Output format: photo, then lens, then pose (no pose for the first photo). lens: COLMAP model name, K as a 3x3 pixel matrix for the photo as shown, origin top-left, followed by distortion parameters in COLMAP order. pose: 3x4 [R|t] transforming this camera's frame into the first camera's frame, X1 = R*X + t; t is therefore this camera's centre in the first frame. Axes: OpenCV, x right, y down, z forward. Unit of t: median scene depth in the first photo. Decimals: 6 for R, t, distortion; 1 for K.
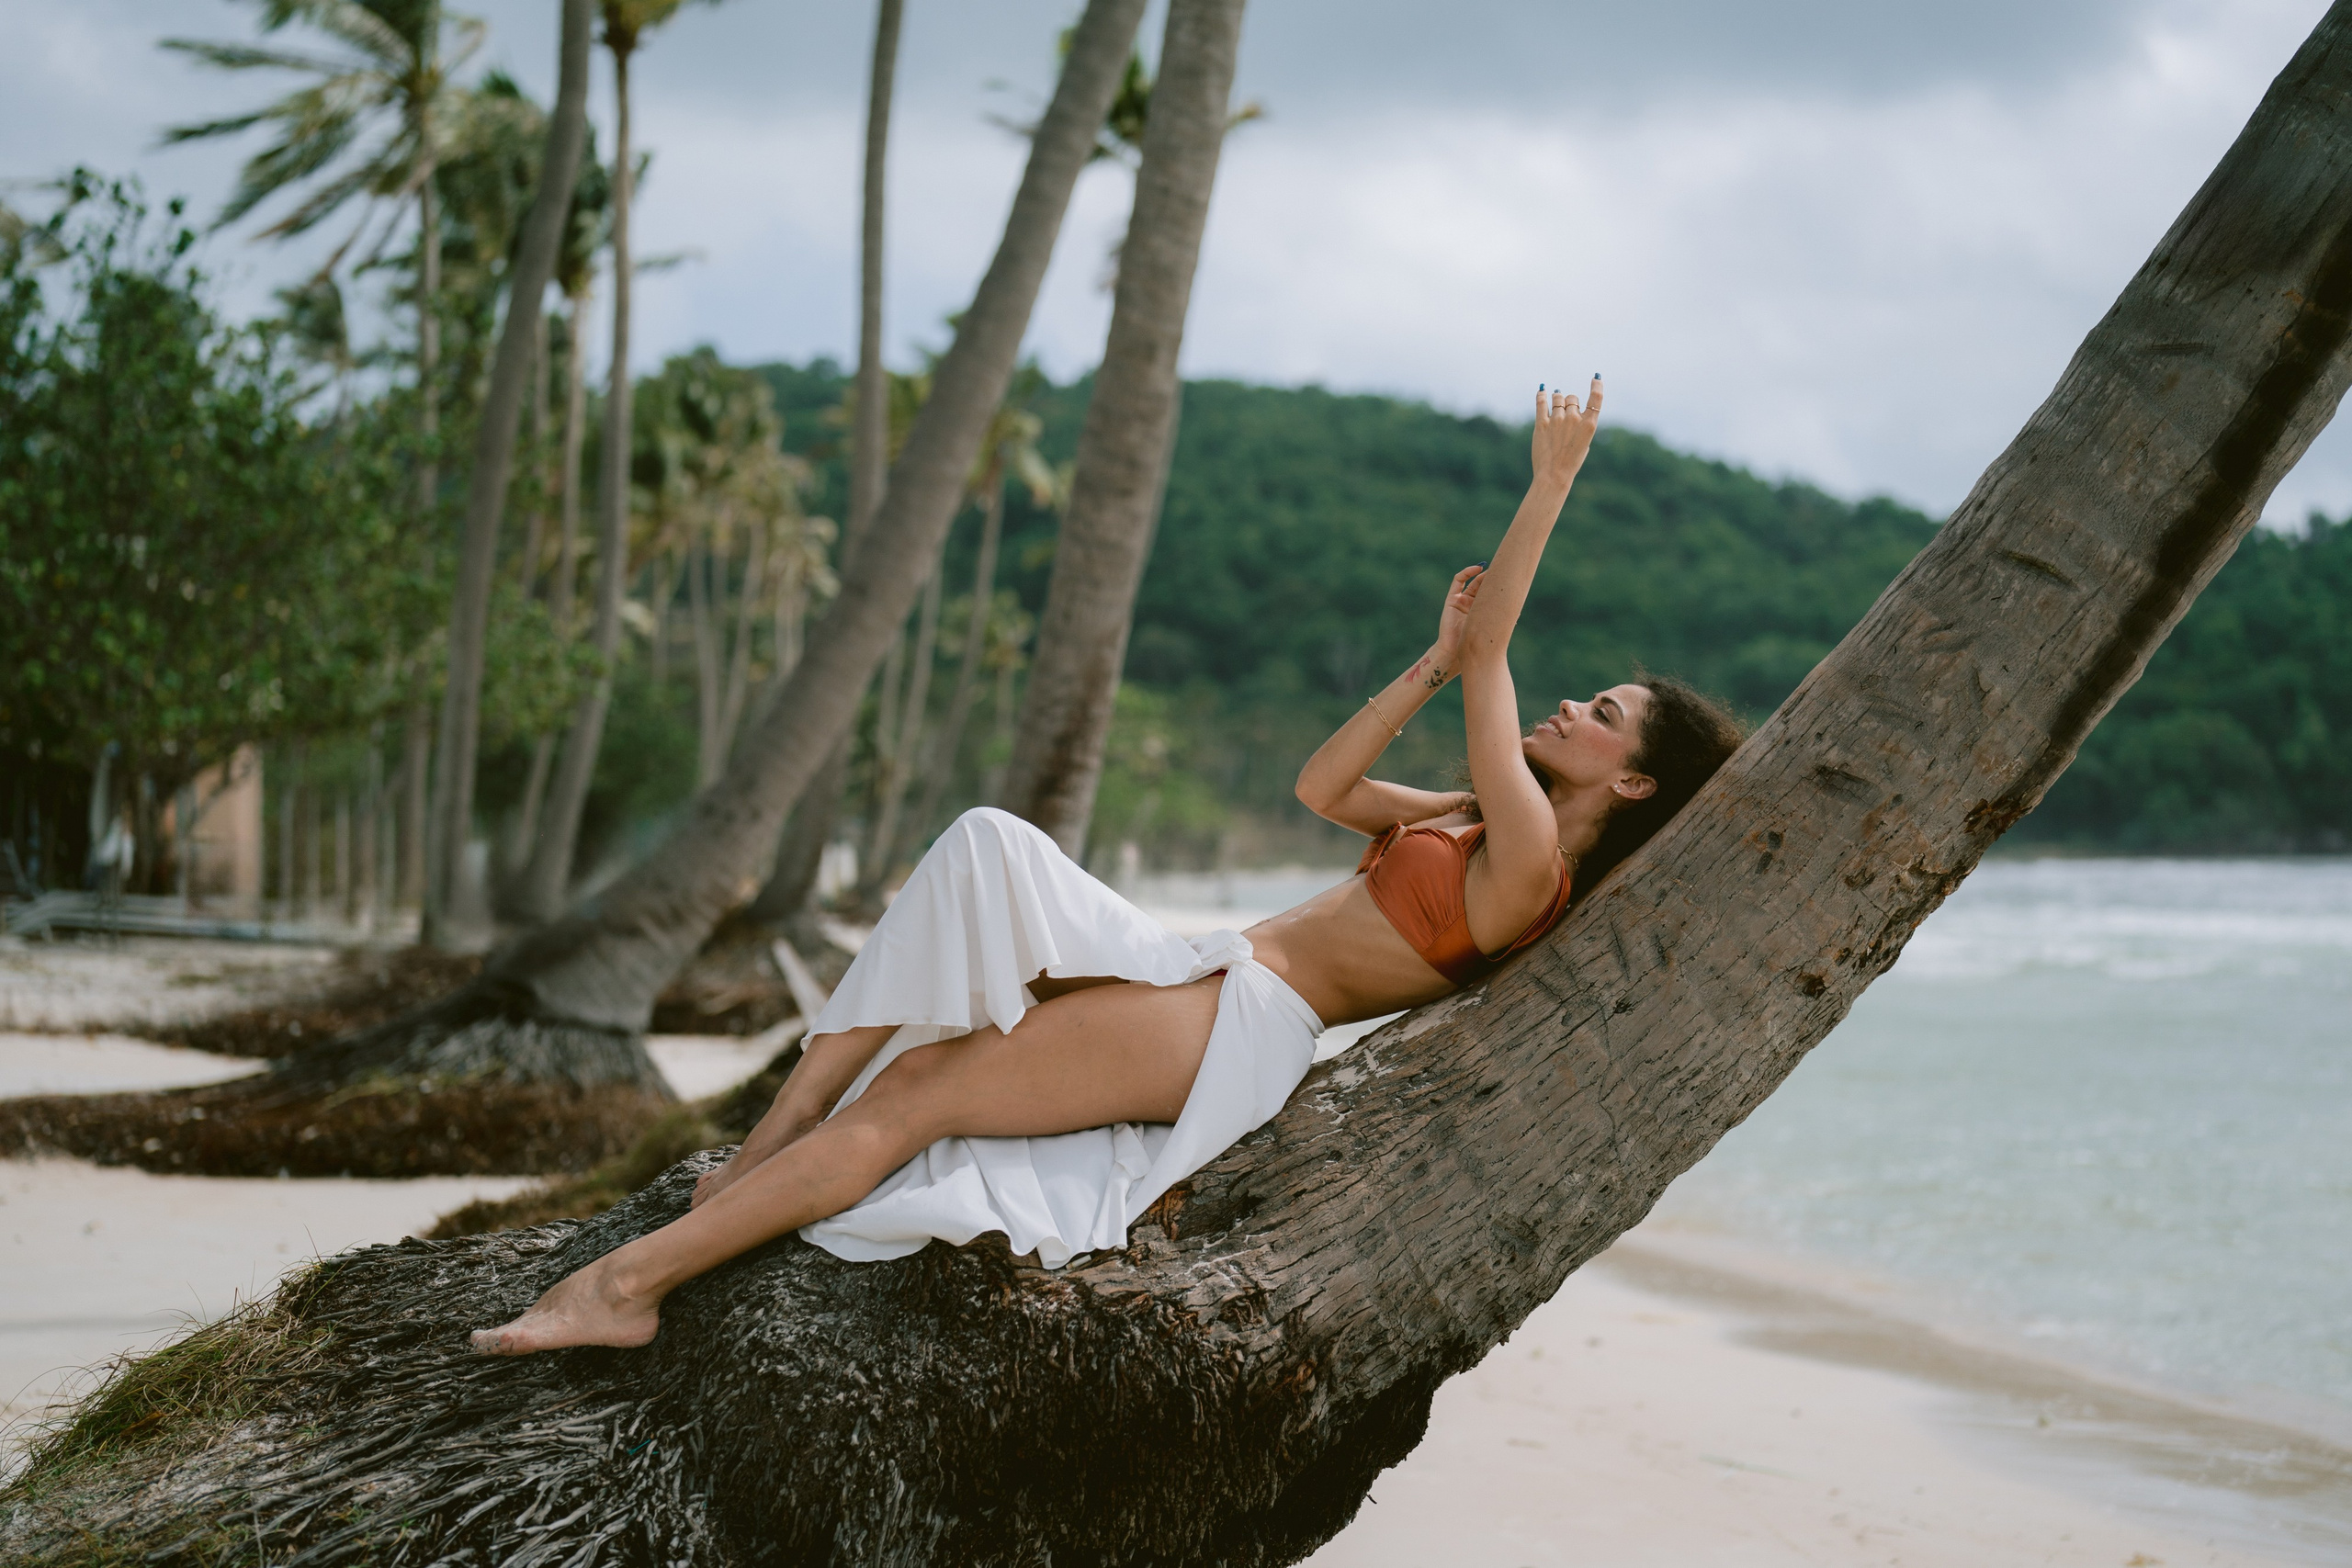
lens RADIAL K [[3067.9, 0, 1167.8], [0, 3067.9, 686.3], [0, 0, 1]] dist [-0.014355, -0.014395]
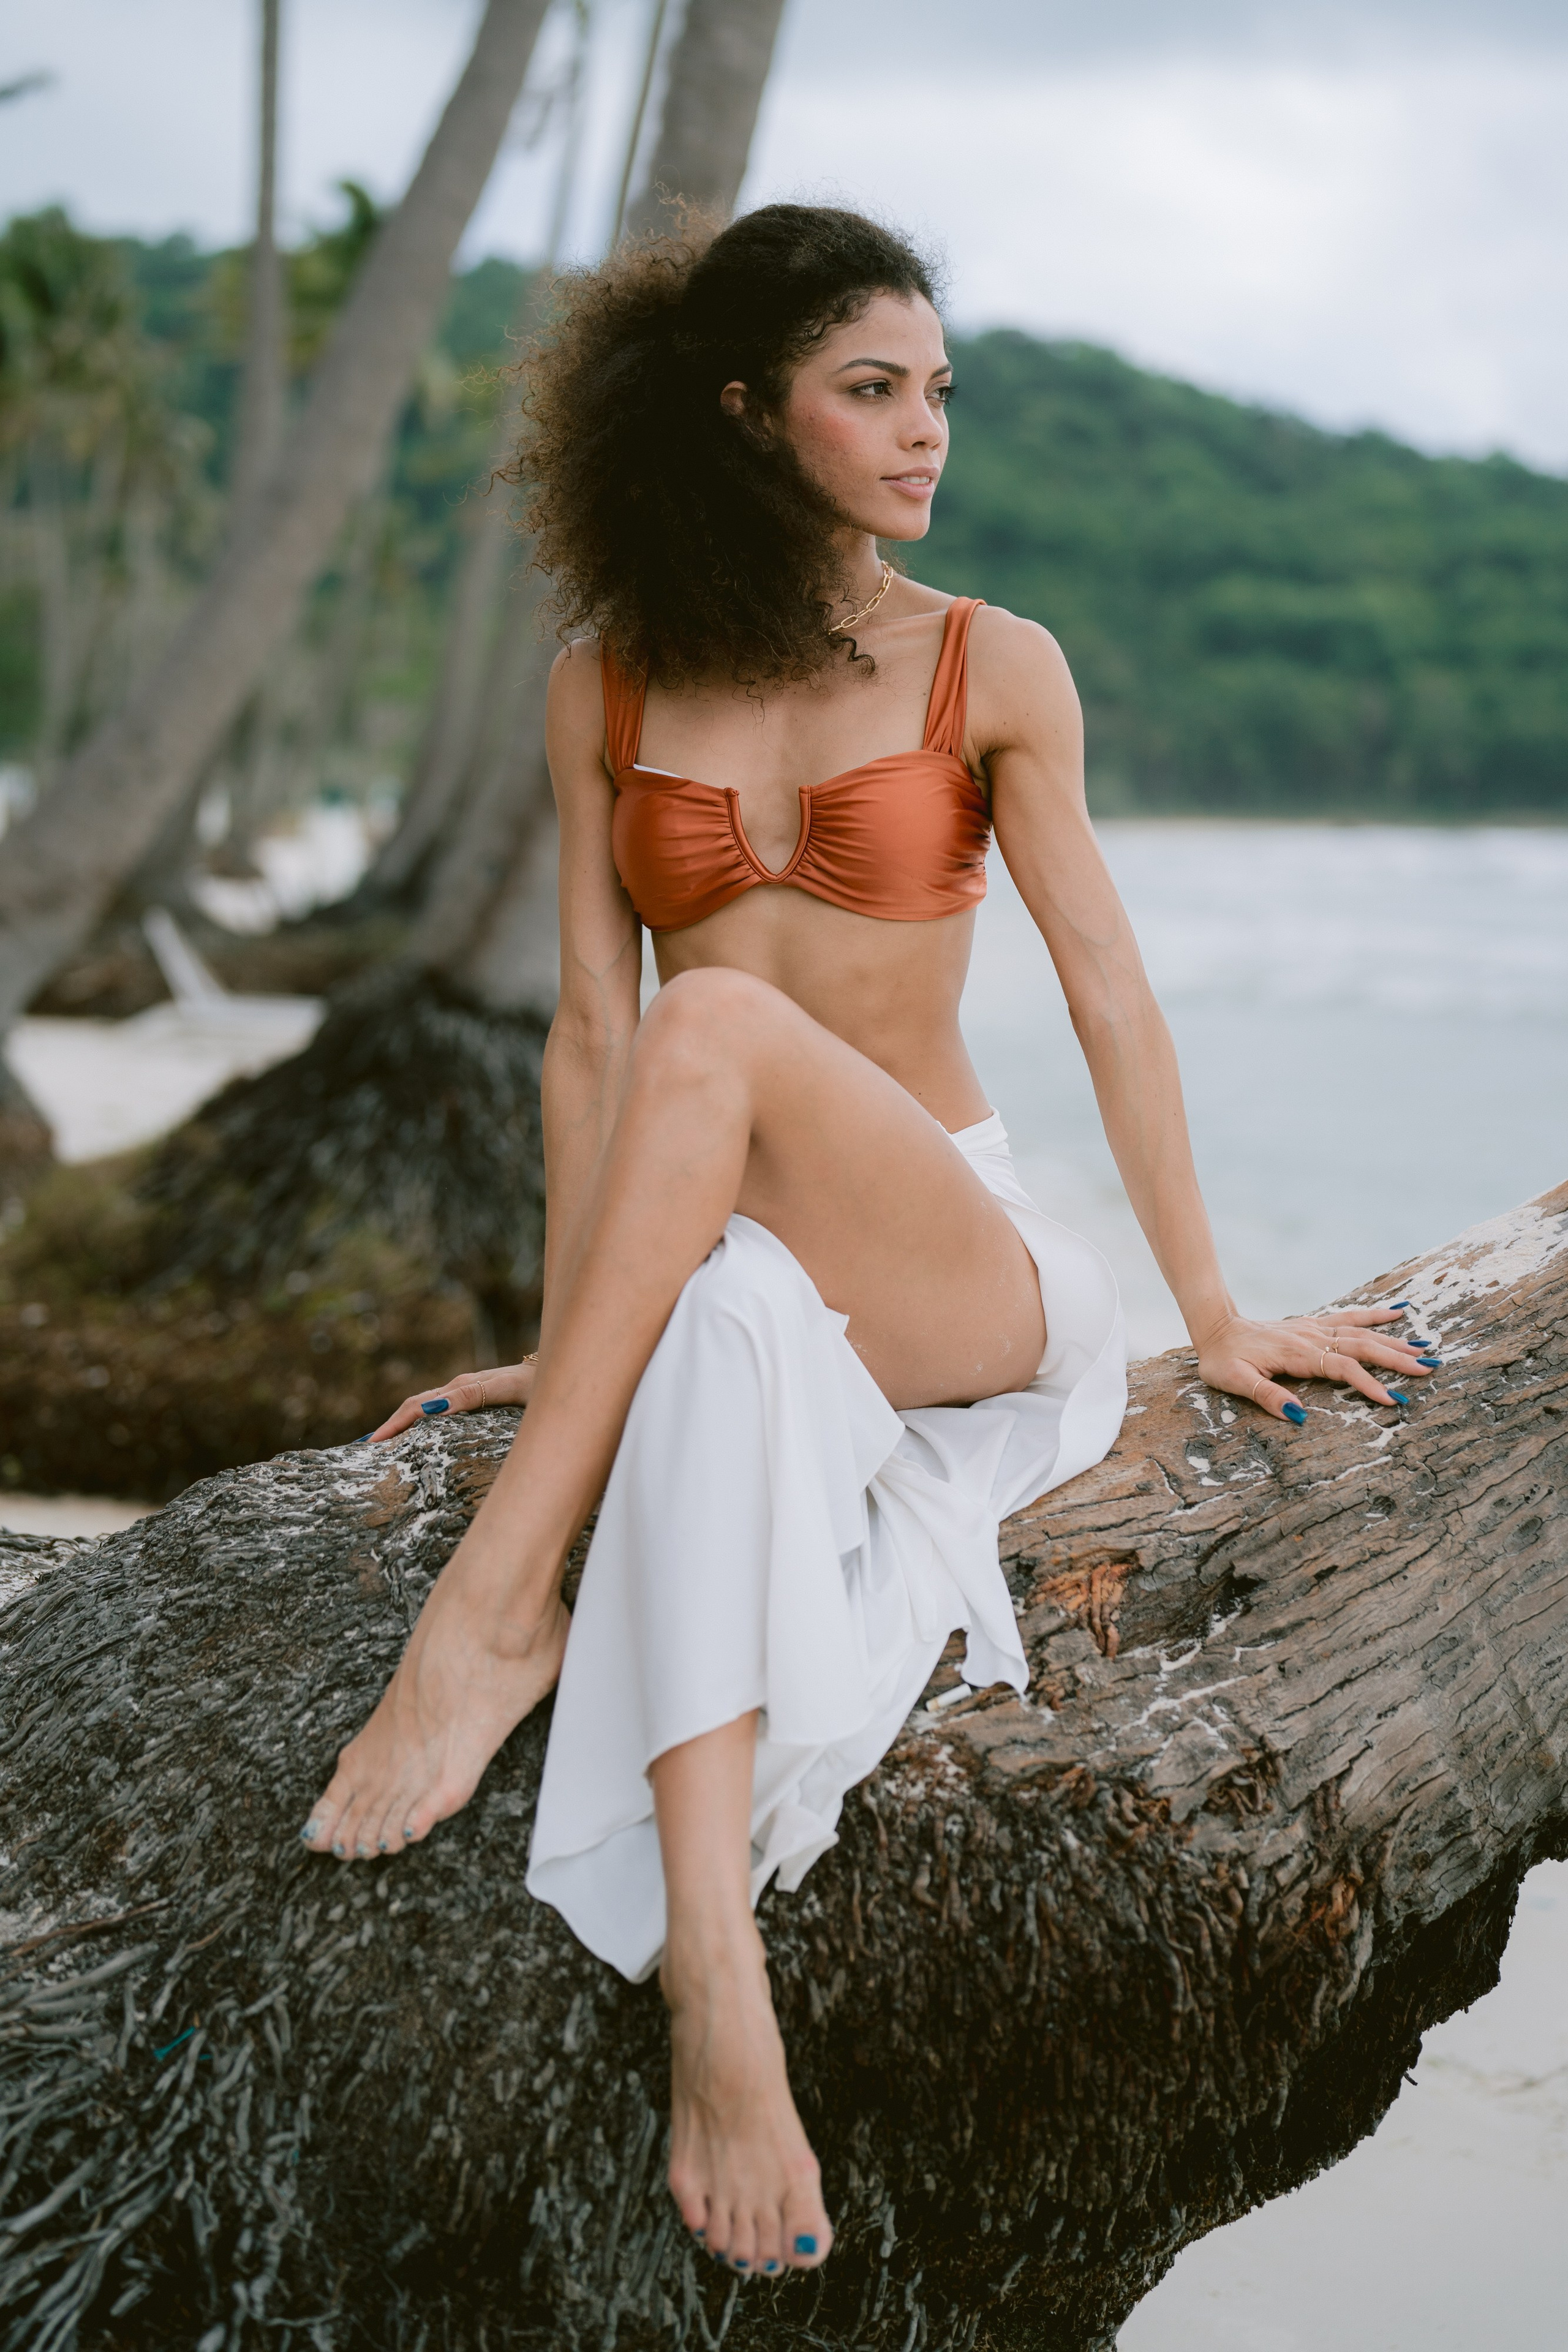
lens RADIAL K [[3403.8, 0, 690.4], [0, 3403.8, 1045.4], [0, 0, 1]] dist [-0.127595, 0.746505]
pose [[0.998979, 0.024774, 0.037784, -0.105750], [-0.029316, 0.991748, 0.124807, -0.007162], [-0.034381, -0.125787, 0.991461, 0.411478]]
